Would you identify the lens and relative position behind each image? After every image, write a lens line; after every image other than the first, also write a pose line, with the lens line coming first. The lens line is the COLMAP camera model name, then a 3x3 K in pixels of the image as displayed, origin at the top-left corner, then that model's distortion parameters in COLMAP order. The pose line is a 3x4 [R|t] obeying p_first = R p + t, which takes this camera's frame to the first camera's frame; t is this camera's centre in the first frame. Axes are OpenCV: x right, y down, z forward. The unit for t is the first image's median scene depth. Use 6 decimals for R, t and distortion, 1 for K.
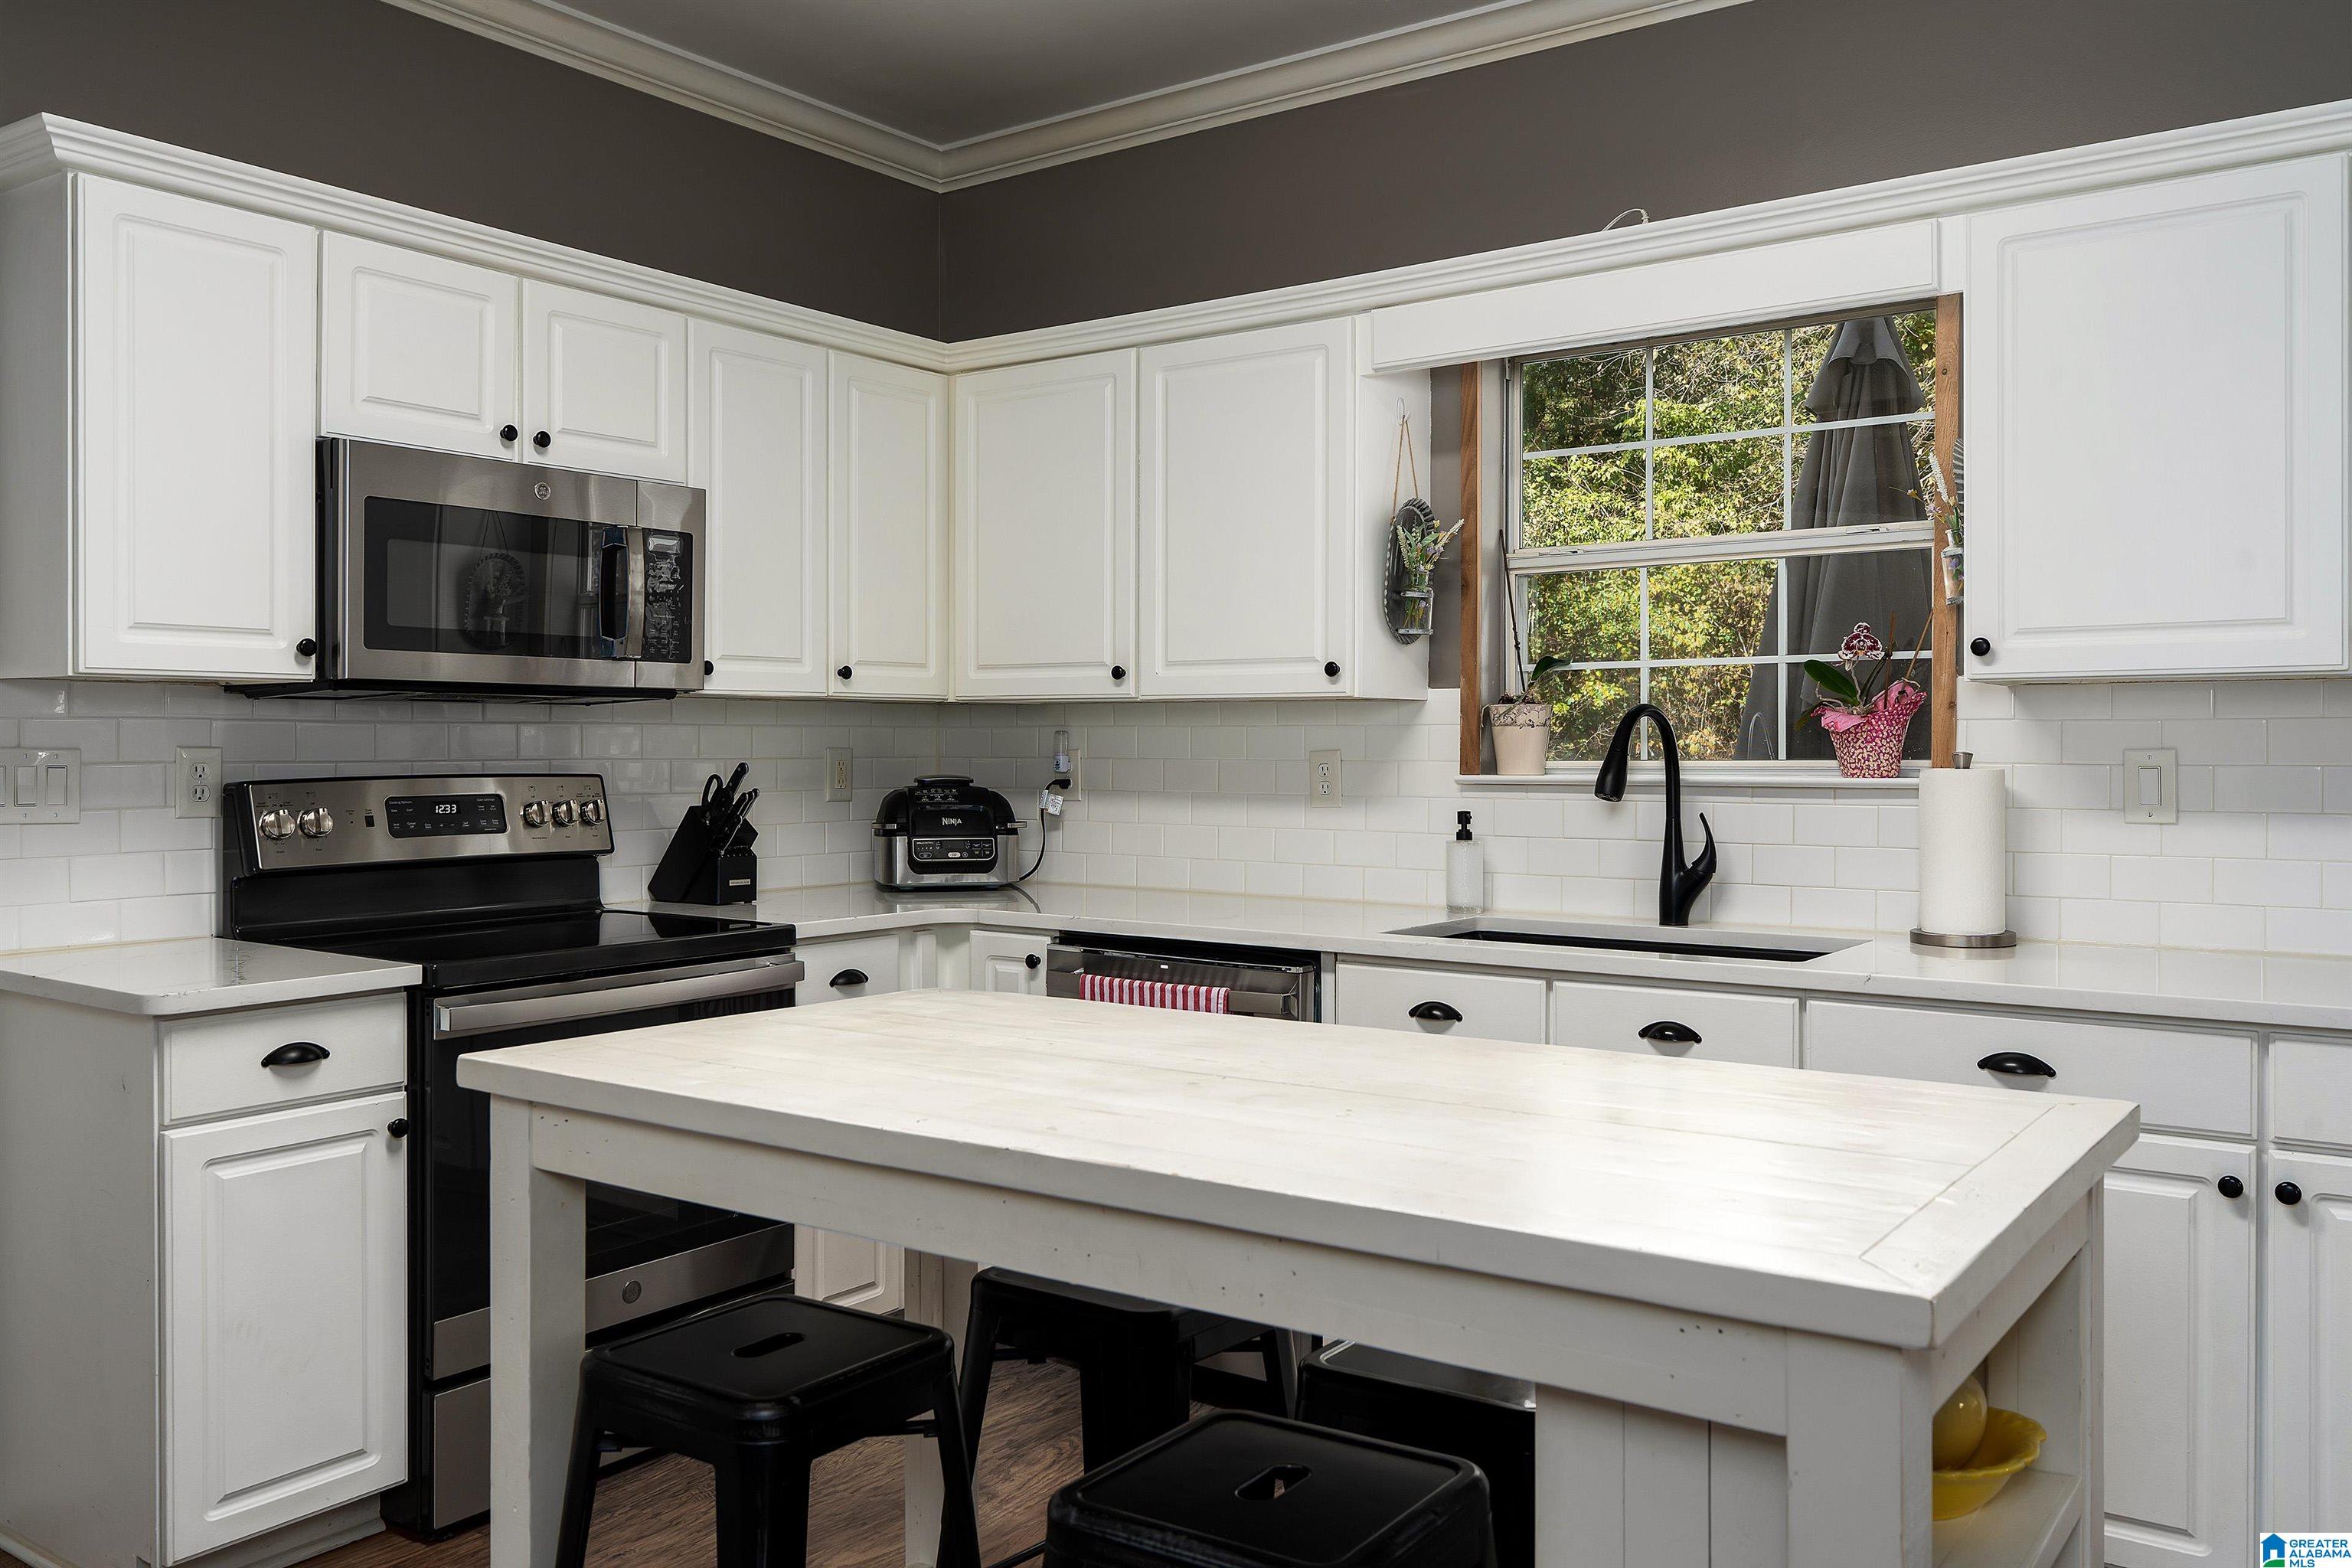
lens RADIAL K [[1871.6, 0, 1171.9], [0, 1871.6, 770.1], [0, 0, 1]] dist [-0.011584, 0.002240]
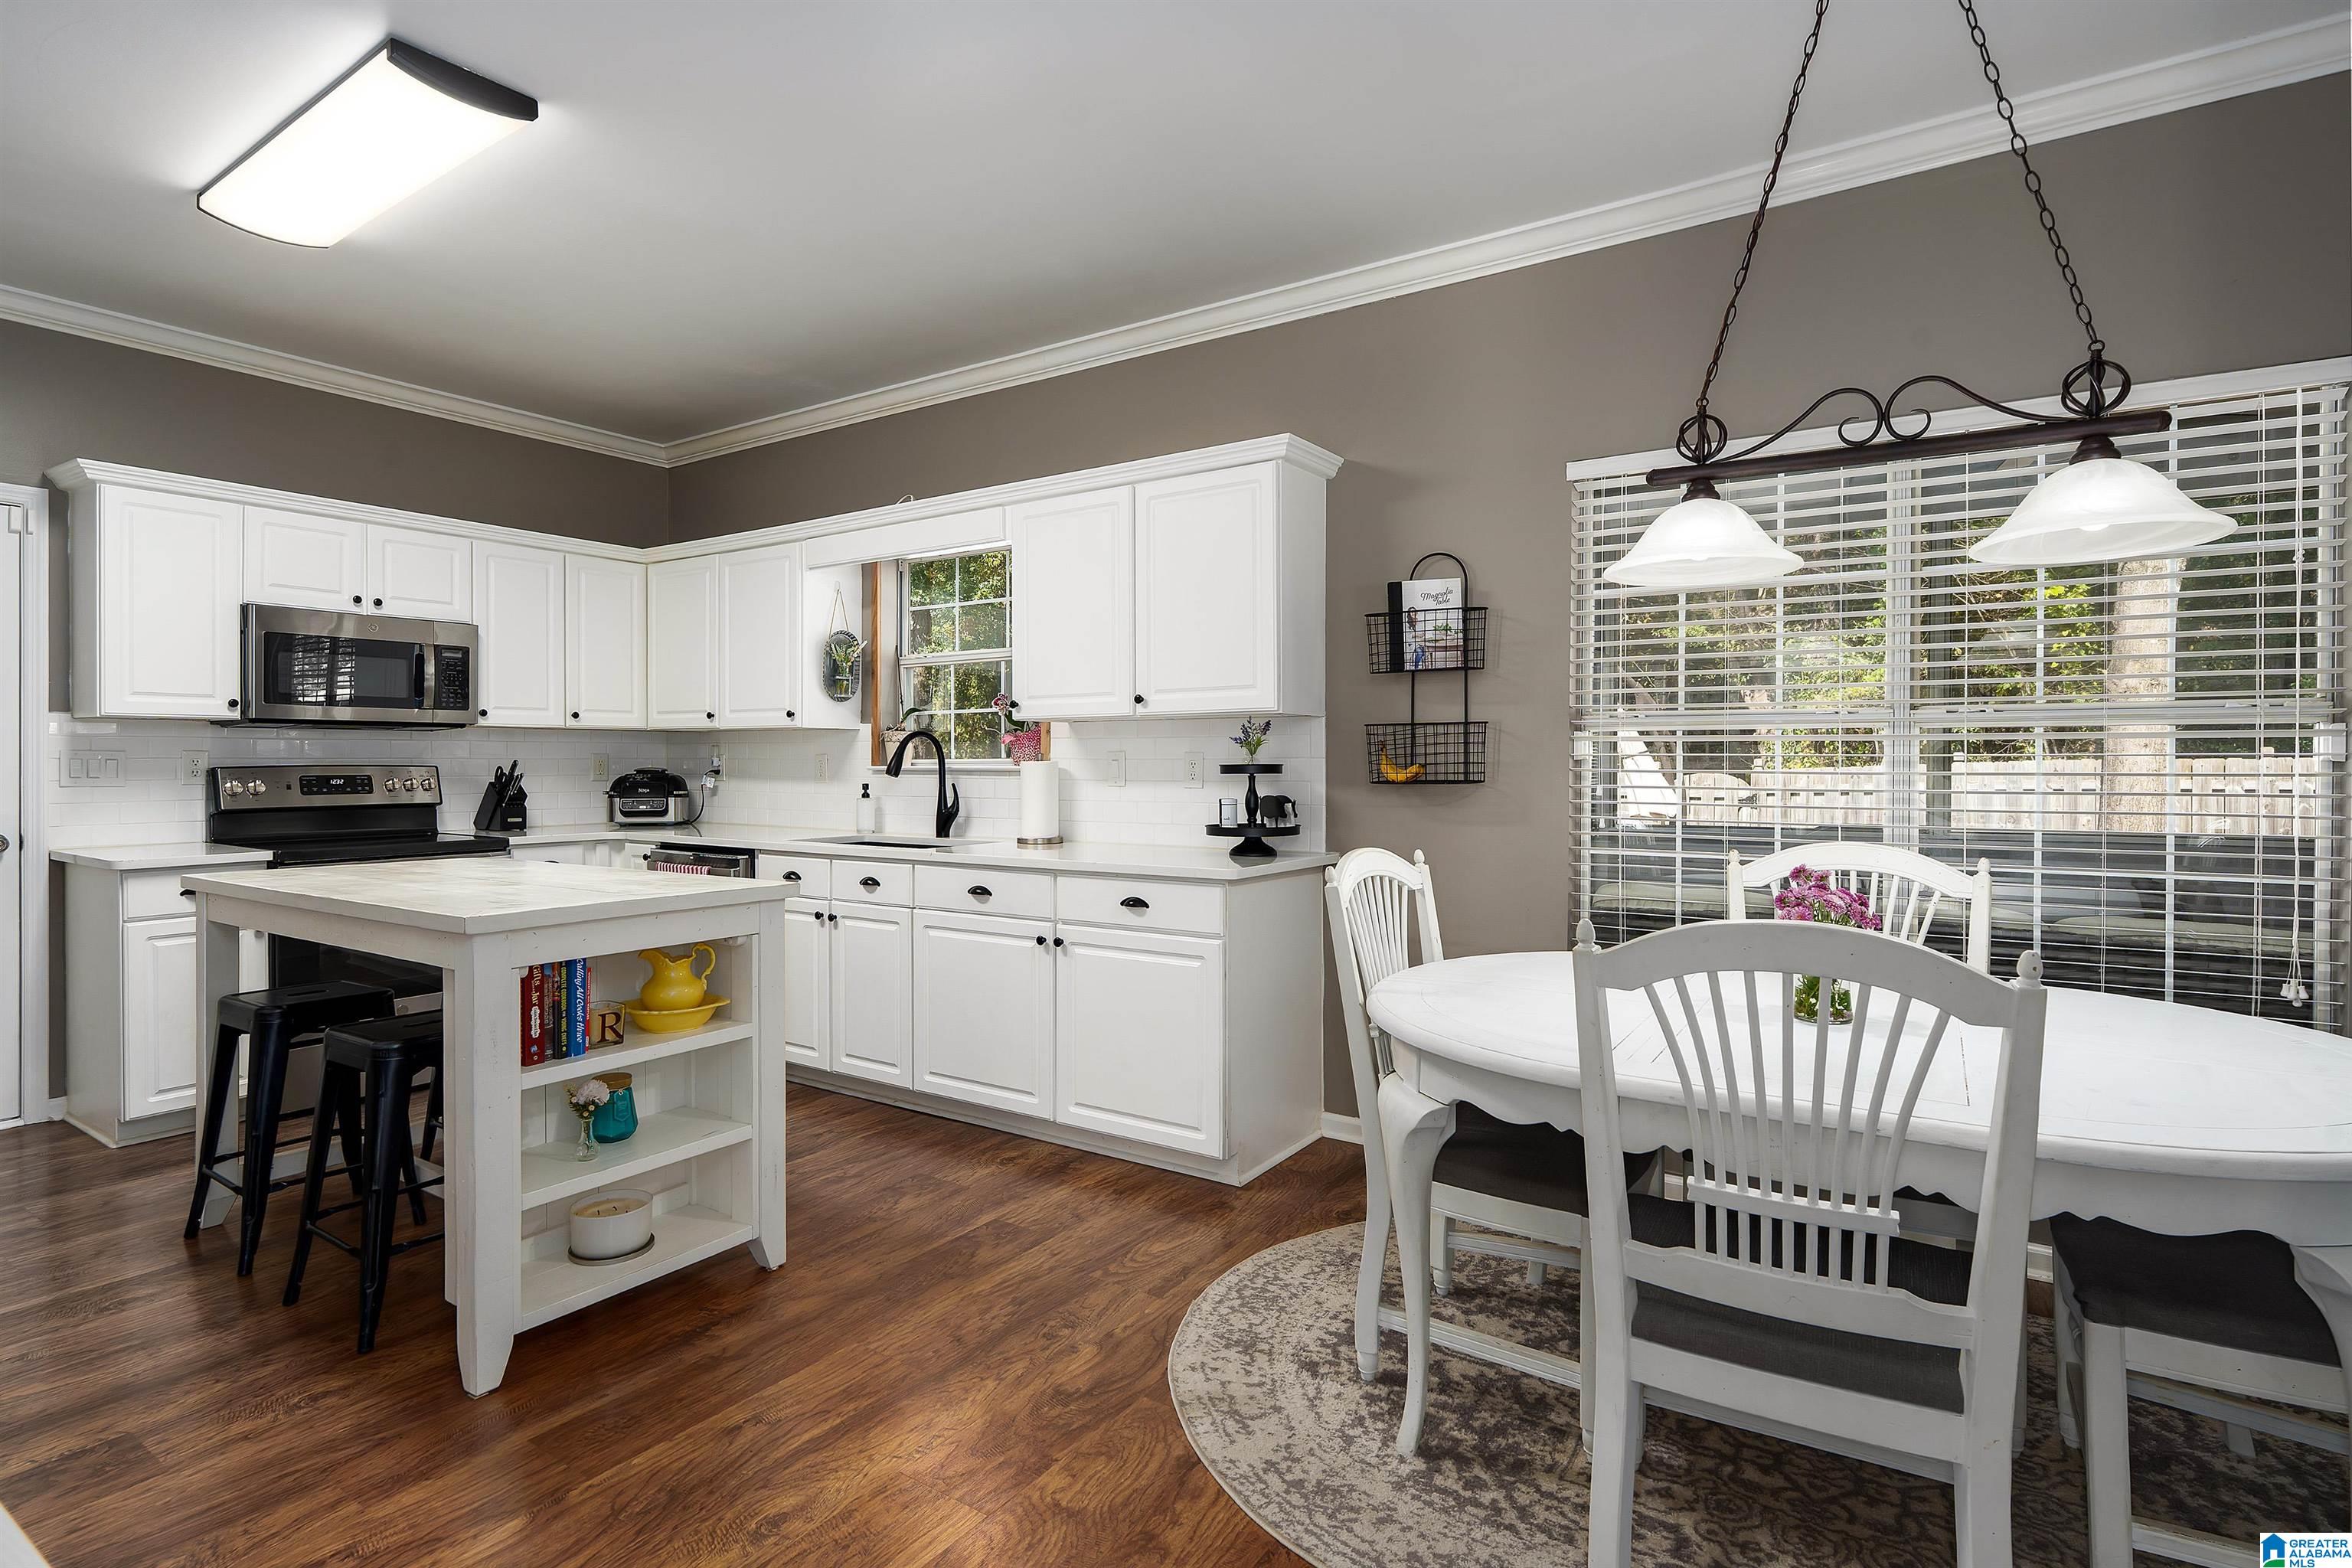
lens RADIAL K [[1205.5, 0, 1192.7], [0, 1205.5, 769.4], [0, 0, 1]] dist [0.001690, 0.000952]
pose [[0.999443, 0.000052, 0.033373, 0.495677], [0.000147, 0.999982, -0.005953, 0.015247], [-0.033373, 0.005955, 0.999425, -0.346517]]
